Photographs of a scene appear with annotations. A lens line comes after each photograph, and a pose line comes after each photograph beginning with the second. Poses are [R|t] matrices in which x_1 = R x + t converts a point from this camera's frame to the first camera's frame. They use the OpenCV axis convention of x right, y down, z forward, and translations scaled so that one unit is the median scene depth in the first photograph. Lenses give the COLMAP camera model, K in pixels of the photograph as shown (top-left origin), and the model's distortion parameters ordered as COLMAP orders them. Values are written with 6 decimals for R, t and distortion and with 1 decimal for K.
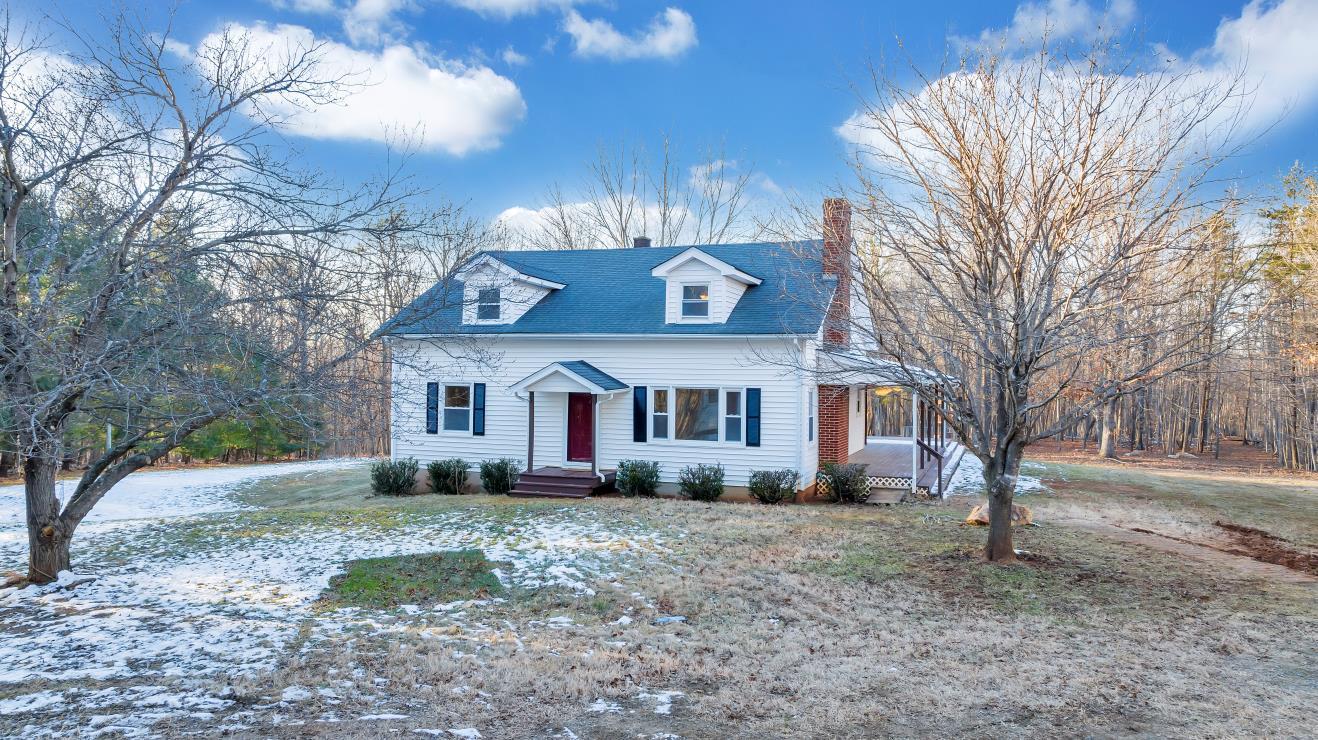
lens RADIAL K [[937.3, 0, 659.0], [0, 937.3, 370.0], [0, 0, 1]] dist [-0.047632, 0.051566]
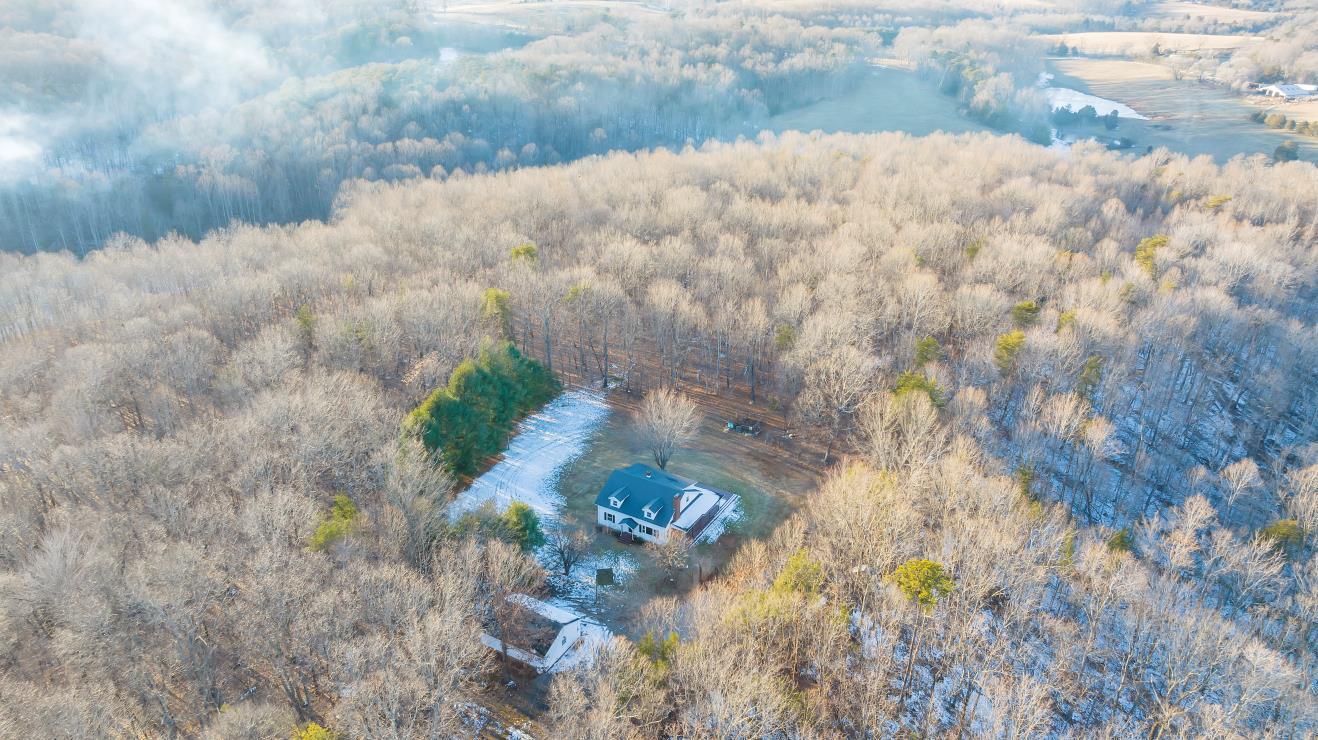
lens RADIAL K [[937.3, 0, 659.0], [0, 937.3, 370.0], [0, 0, 1]] dist [-0.047632, 0.051566]
pose [[0.984567, 0.067890, -0.161304, 1.009063], [0.004689, 0.911127, 0.412099, -3.399722], [0.174946, -0.406496, 0.896747, -3.978640]]
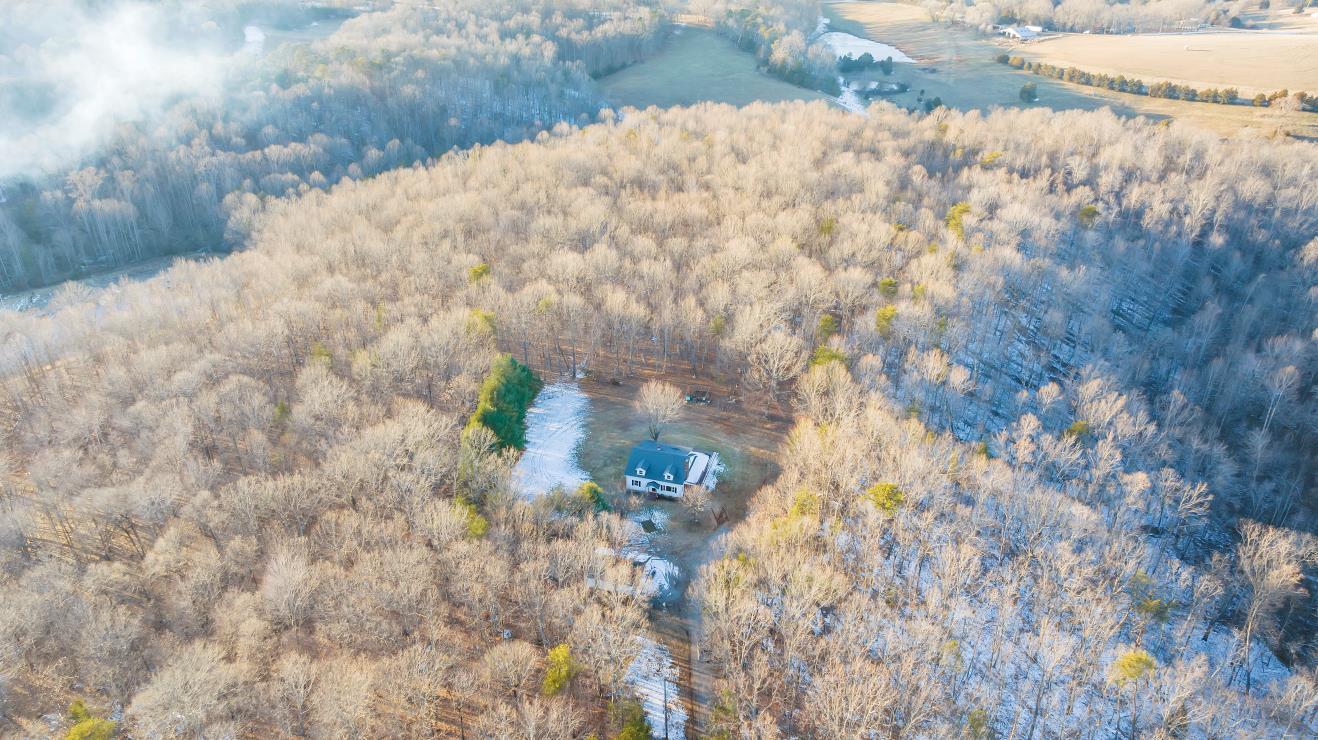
lens RADIAL K [[934.7, 0, 659.0], [0, 934.7, 370.0], [0, 0, 1]] dist [-0.026073, 0.001996]
pose [[0.997778, -0.044775, 0.049332, -0.409851], [0.015848, 0.878747, 0.477025, -4.853851], [-0.064709, -0.475184, 0.877504, -5.774145]]
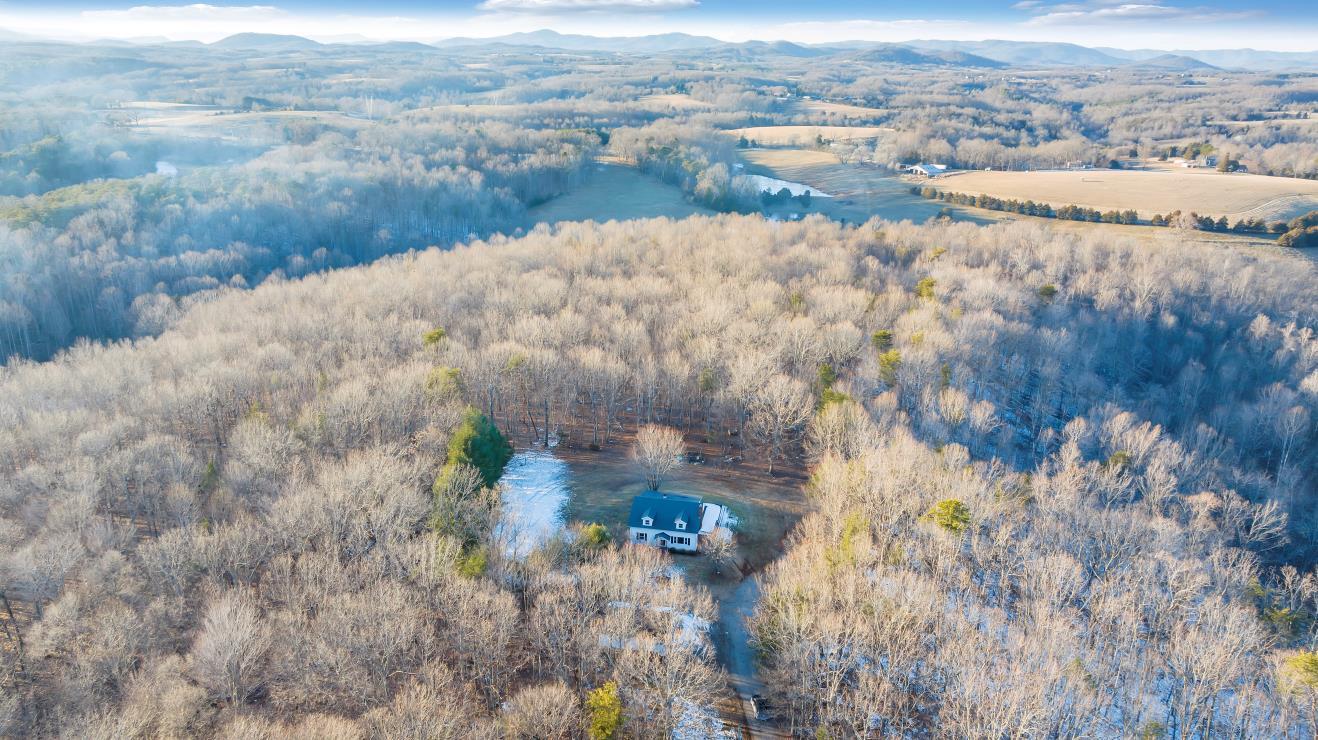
lens RADIAL K [[937.3, 0, 659.0], [0, 937.3, 370.0], [0, 0, 1]] dist [-0.047632, 0.051566]
pose [[0.986239, -0.057186, 0.155124, -1.153529], [0.004889, 0.947951, 0.318378, -3.454858], [-0.165256, -0.313238, 0.935186, -5.214156]]
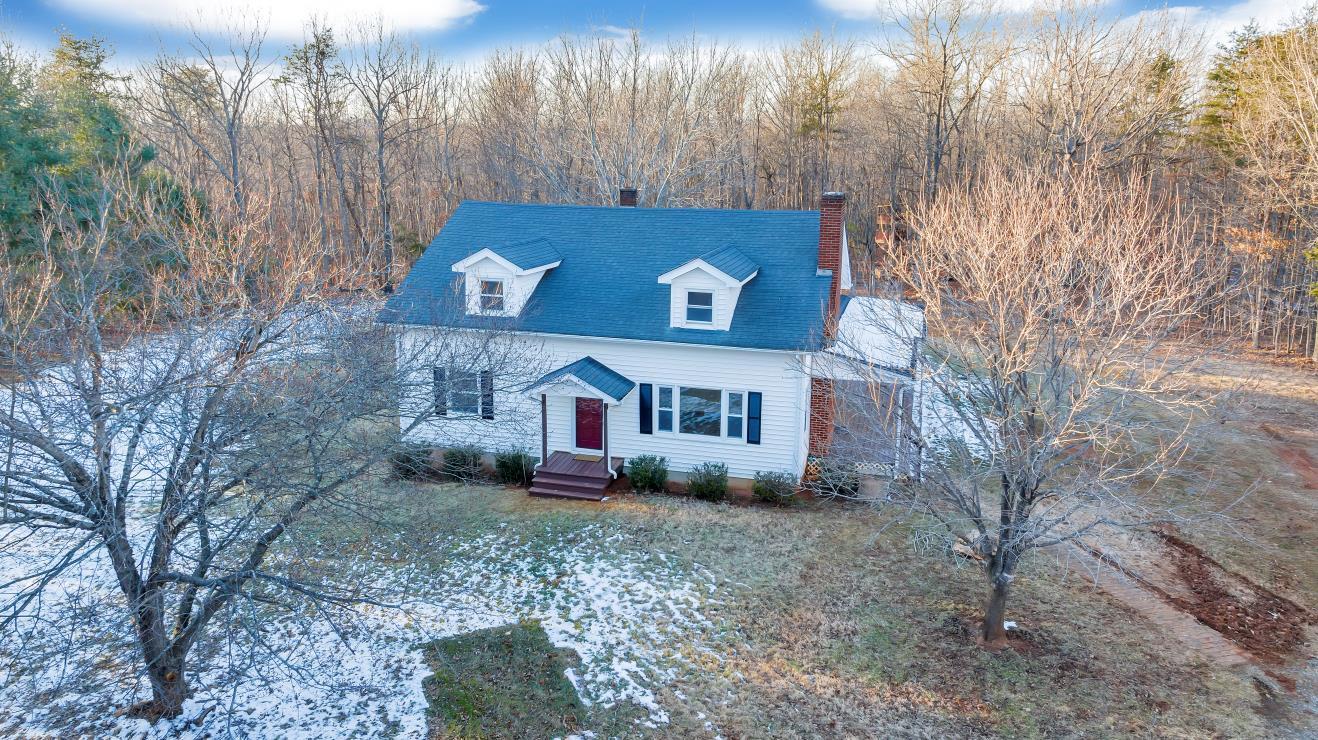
lens RADIAL K [[937.3, 0, 659.0], [0, 937.3, 370.0], [0, 0, 1]] dist [-0.047632, 0.051566]
pose [[0.997043, -0.026037, 0.072301, -0.084418], [0.007994, 0.970890, 0.239393, -0.260054], [-0.076430, -0.238107, 0.968227, -0.020224]]
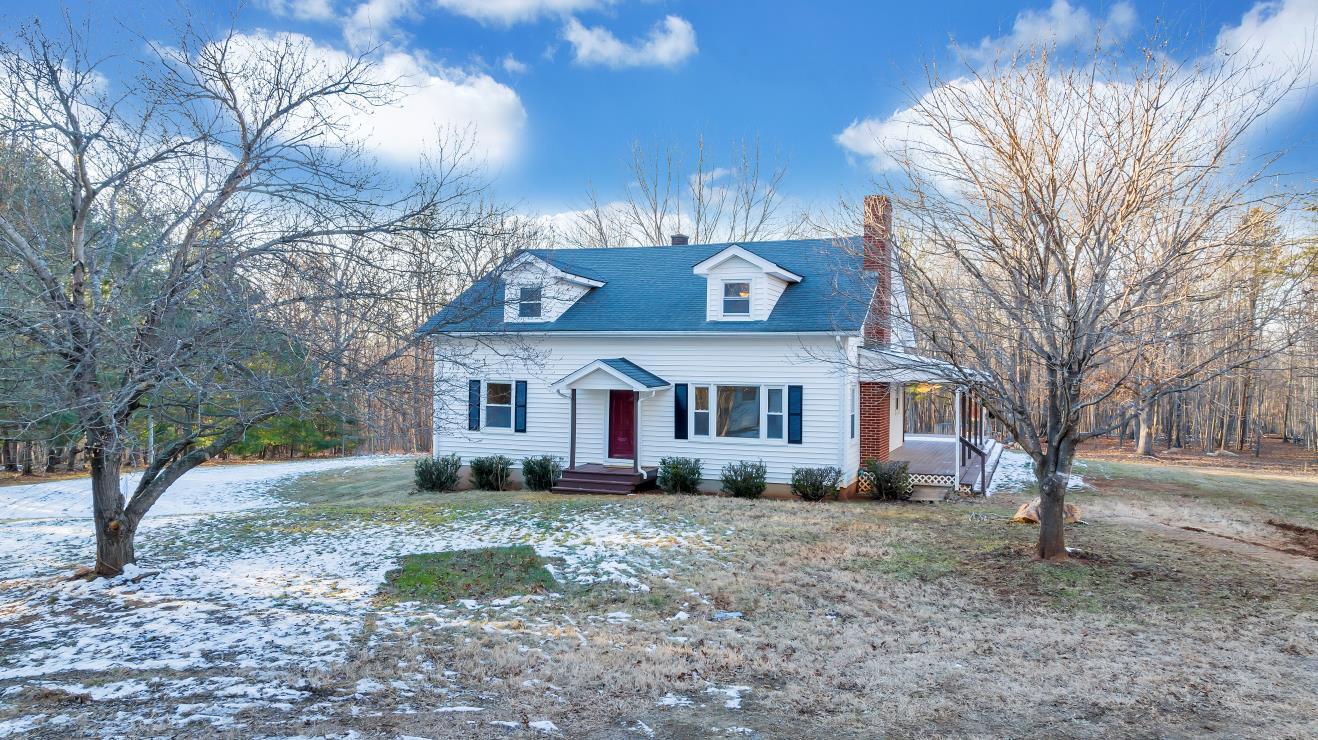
lens RADIAL K [[937.3, 0, 659.0], [0, 937.3, 370.0], [0, 0, 1]] dist [-0.047632, 0.051566]
pose [[0.999603, -0.000848, -0.028164, -0.016427], [0.000939, 0.999994, 0.003216, -0.000428], [0.028161, -0.003242, 0.999598, -0.004050]]
